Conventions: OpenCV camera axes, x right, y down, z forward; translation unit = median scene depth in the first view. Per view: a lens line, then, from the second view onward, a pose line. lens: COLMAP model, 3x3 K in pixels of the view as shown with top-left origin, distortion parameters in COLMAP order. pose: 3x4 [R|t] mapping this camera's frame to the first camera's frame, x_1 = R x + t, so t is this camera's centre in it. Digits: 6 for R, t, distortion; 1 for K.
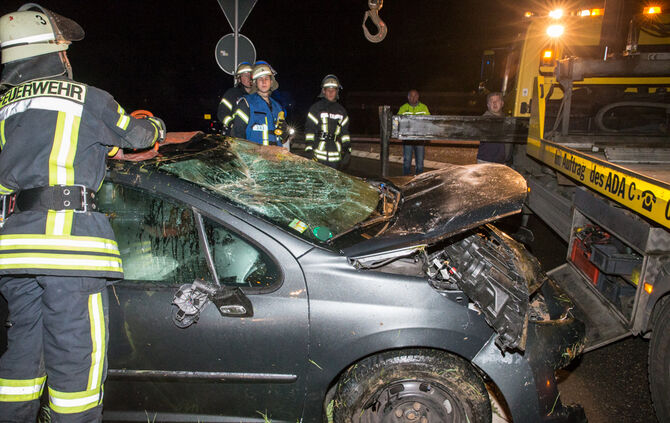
lens RADIAL K [[458.8, 0, 334.4], [0, 458.8, 226.2], [0, 0, 1]] dist [-0.111791, 0.097504]
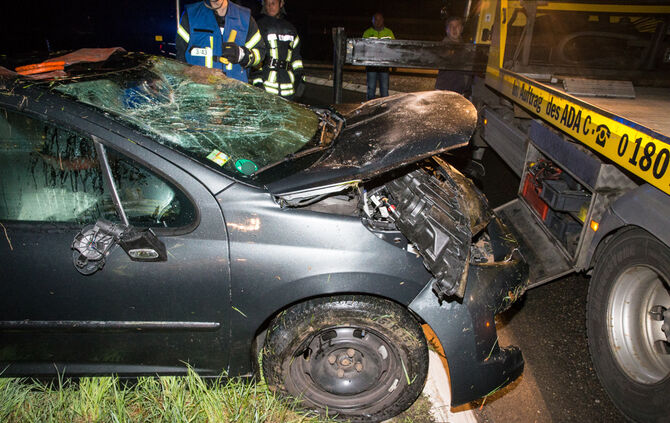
lens RADIAL K [[458.8, 0, 334.4], [0, 458.8, 226.2], [0, 0, 1]] dist [-0.111791, 0.097504]
pose [[0.996270, -0.003527, 0.086224, 0.065501], [-0.009505, 0.988599, 0.150274, -0.003953], [-0.085771, -0.150533, 0.984877, 0.102282]]
